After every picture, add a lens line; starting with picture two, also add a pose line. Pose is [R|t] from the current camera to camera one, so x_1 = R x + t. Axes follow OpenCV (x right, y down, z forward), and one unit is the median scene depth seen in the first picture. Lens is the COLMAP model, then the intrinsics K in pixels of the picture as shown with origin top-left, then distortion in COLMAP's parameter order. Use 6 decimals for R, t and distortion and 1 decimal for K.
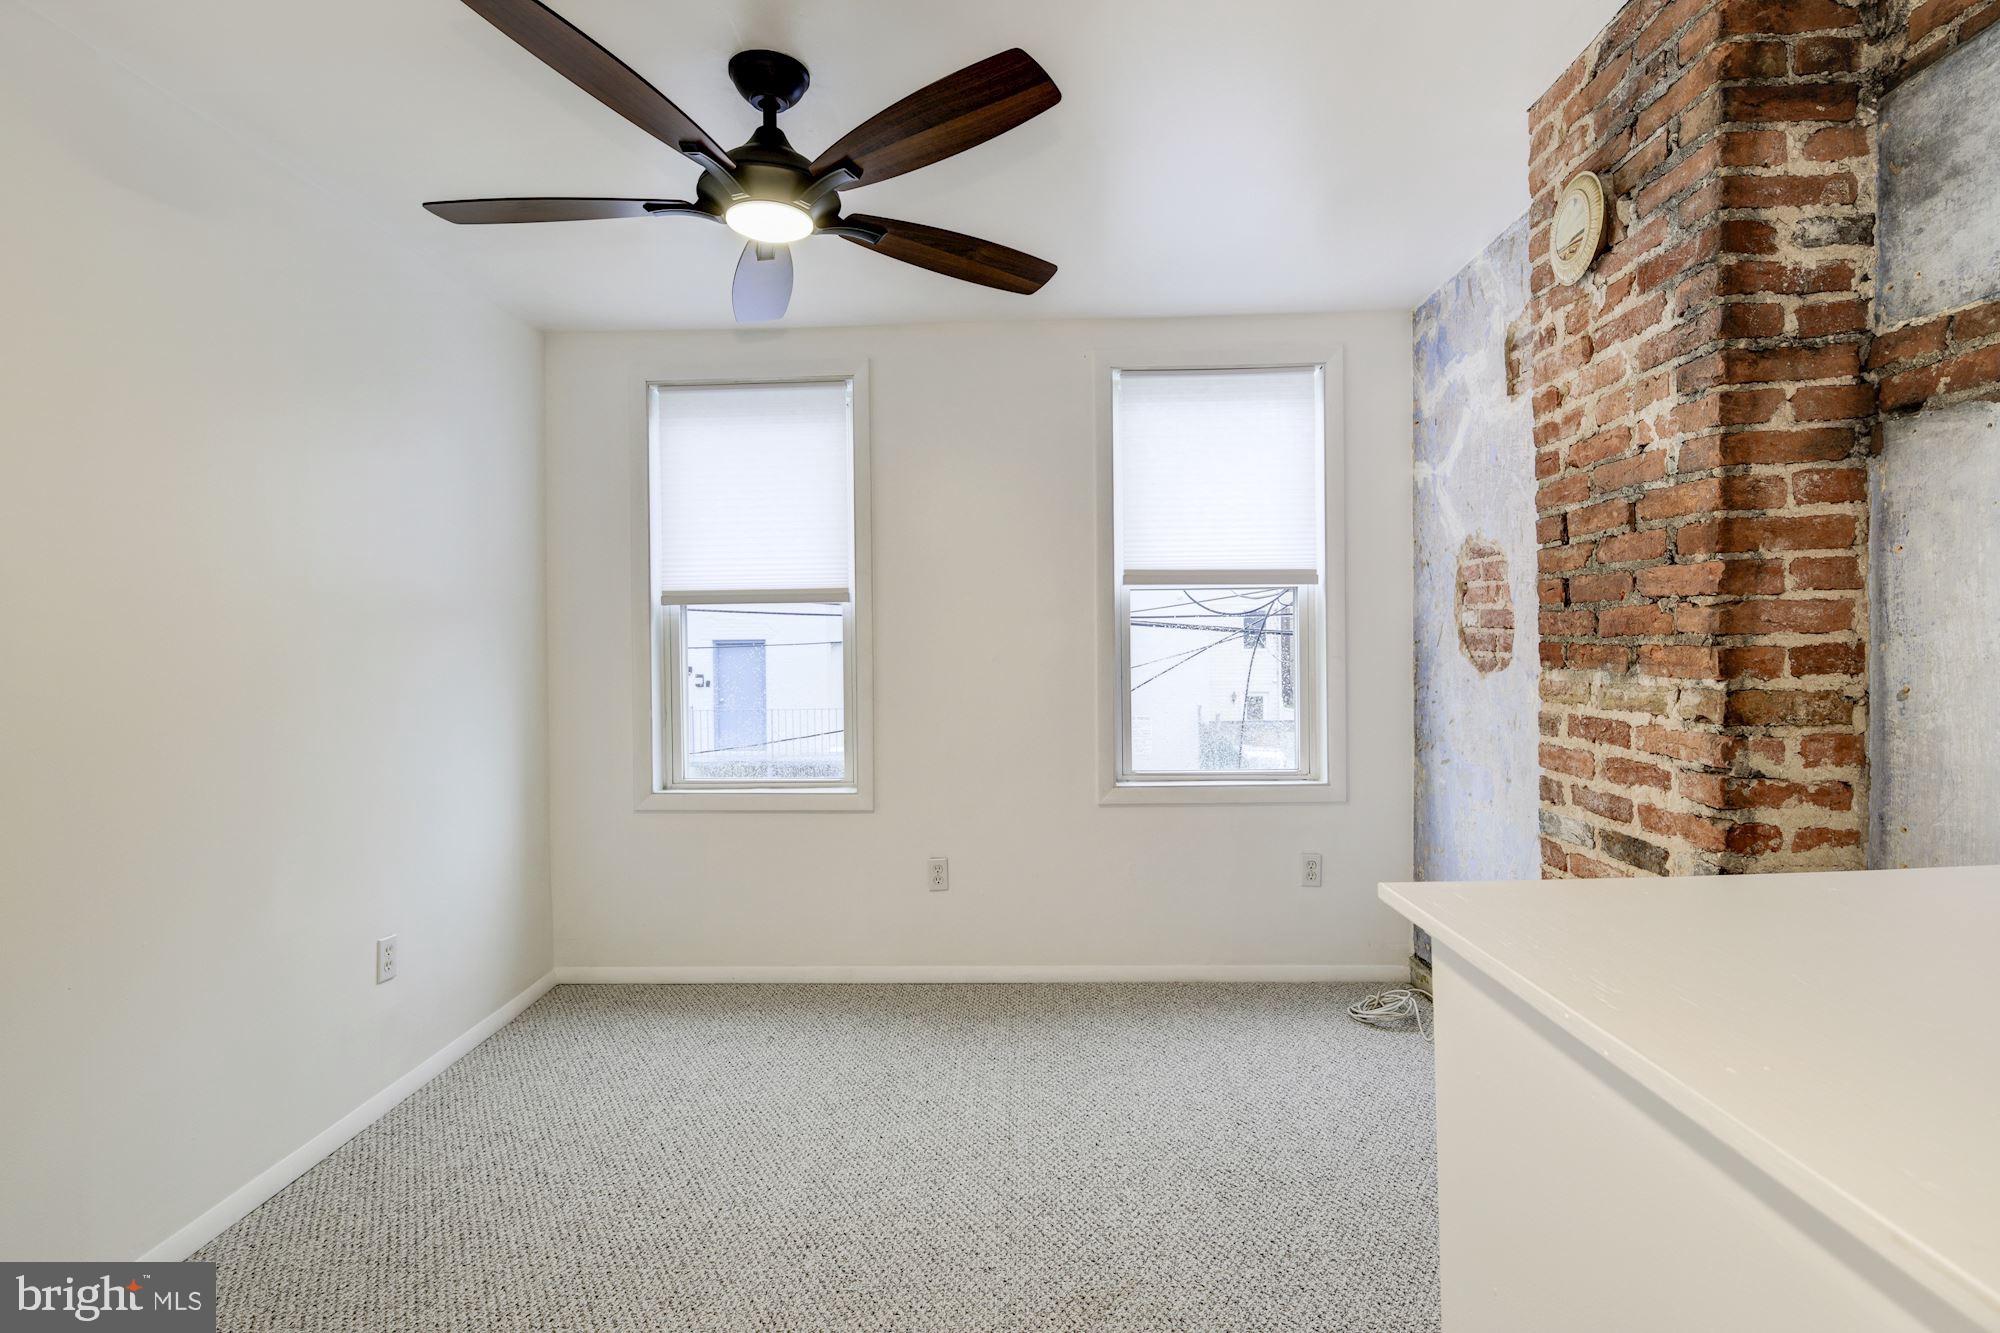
lens RADIAL K [[965.8, 0, 999.0], [0, 965.8, 663.2], [0, 0, 1]] dist [0.004332, -0.004781]
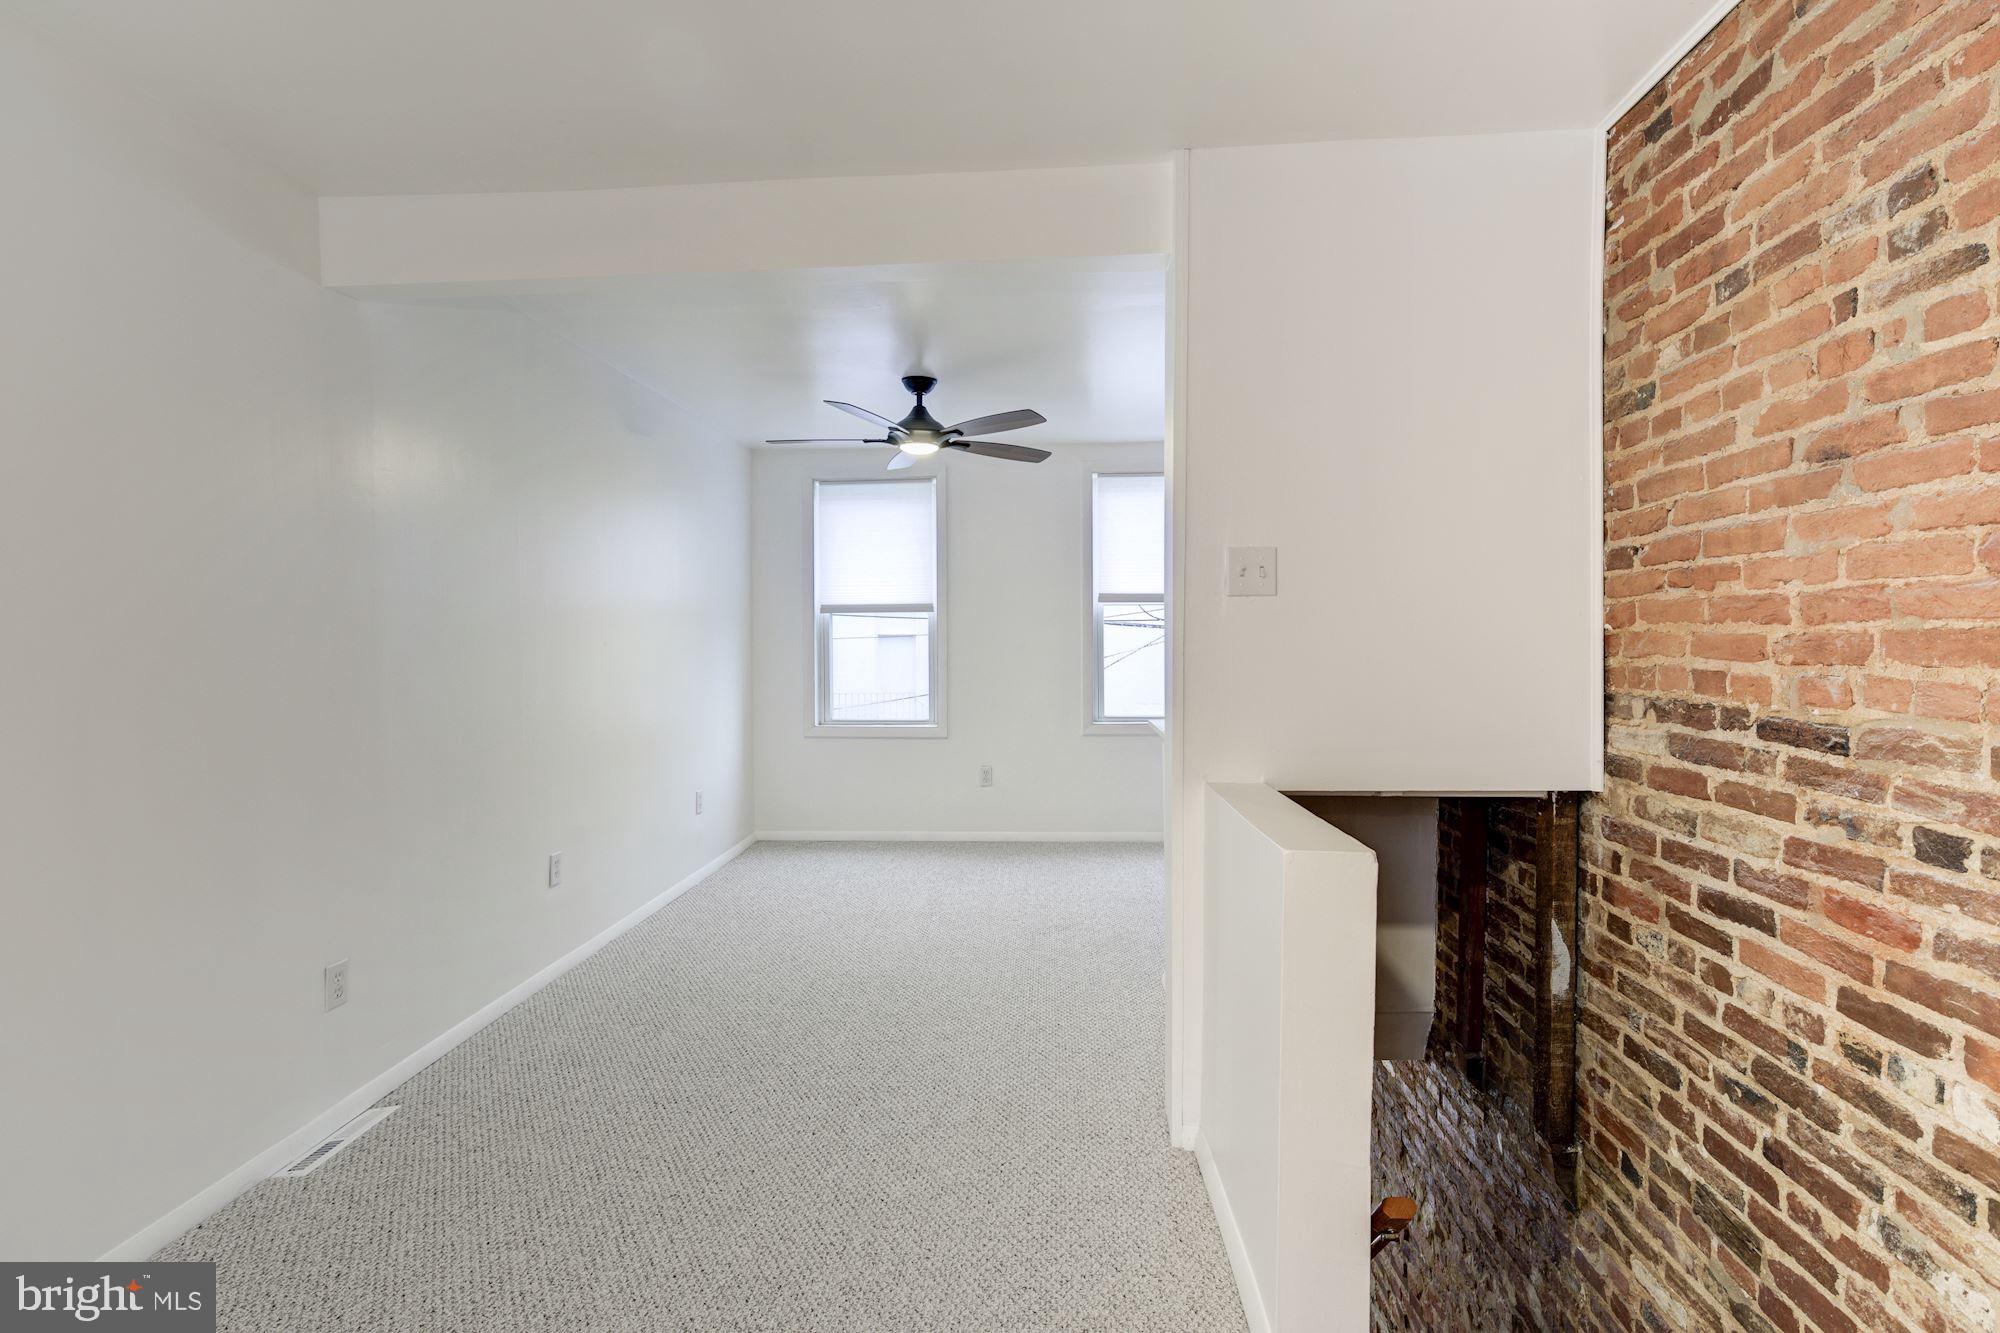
lens RADIAL K [[965.8, 0, 999.0], [0, 965.8, 663.2], [0, 0, 1]] dist [0.004332, -0.004781]
pose [[0.999525, 0.005753, -0.030269, 0.016078], [-0.005521, 0.999955, 0.007721, 0.021087], [0.030312, -0.007550, 0.999512, -1.241281]]
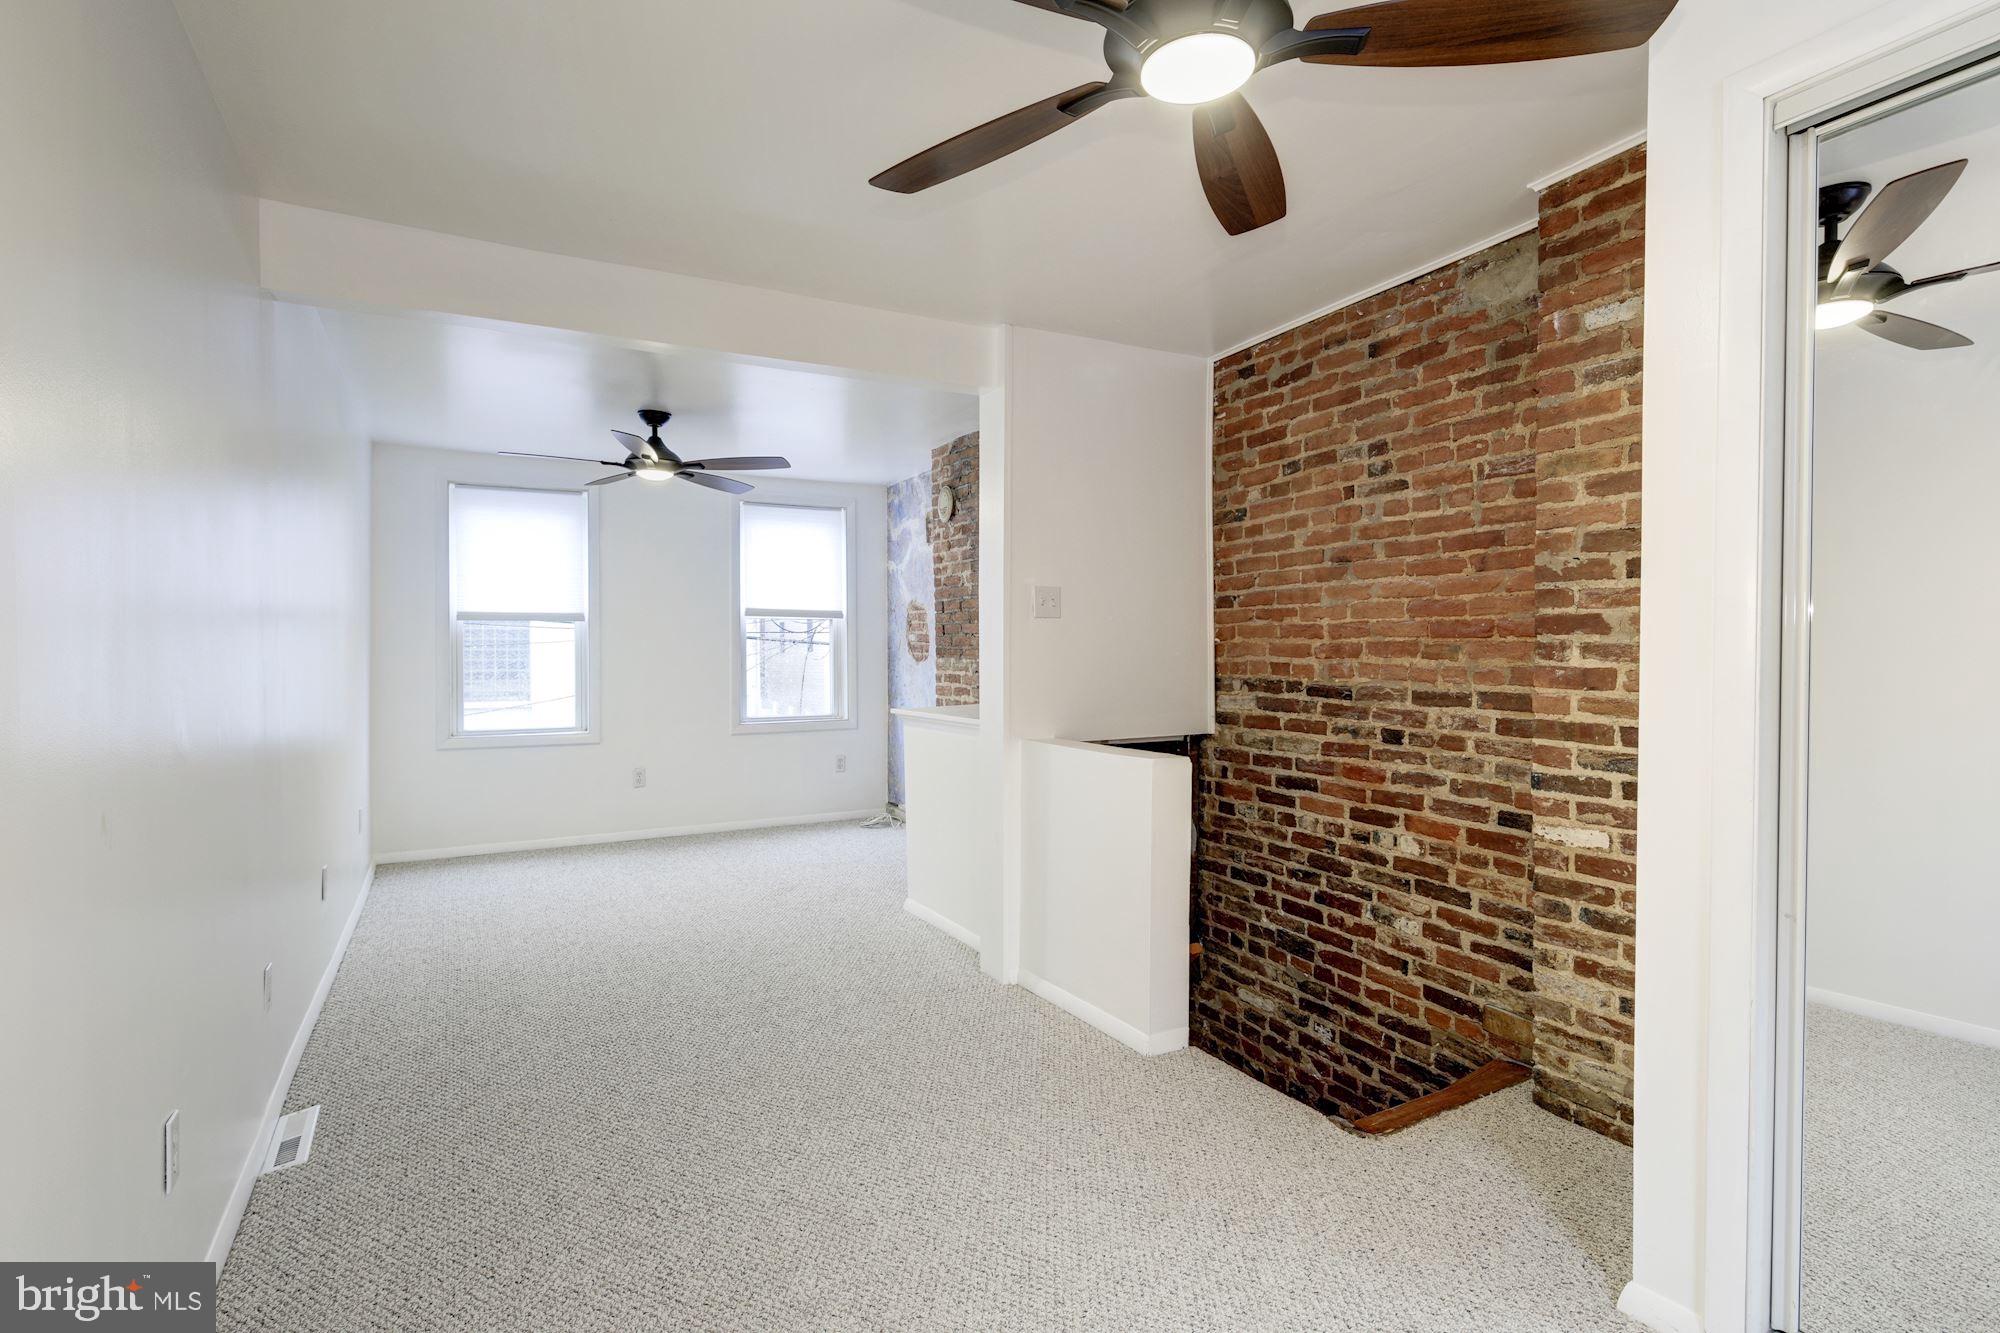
lens RADIAL K [[965.8, 0, 999.0], [0, 965.8, 663.2], [0, 0, 1]] dist [0.004332, -0.004781]
pose [[0.856848, 0.002143, 0.515564, -0.771654], [0.002106, 0.999968, -0.007656, 0.047400], [-0.515564, 0.007646, 0.856817, -1.592422]]
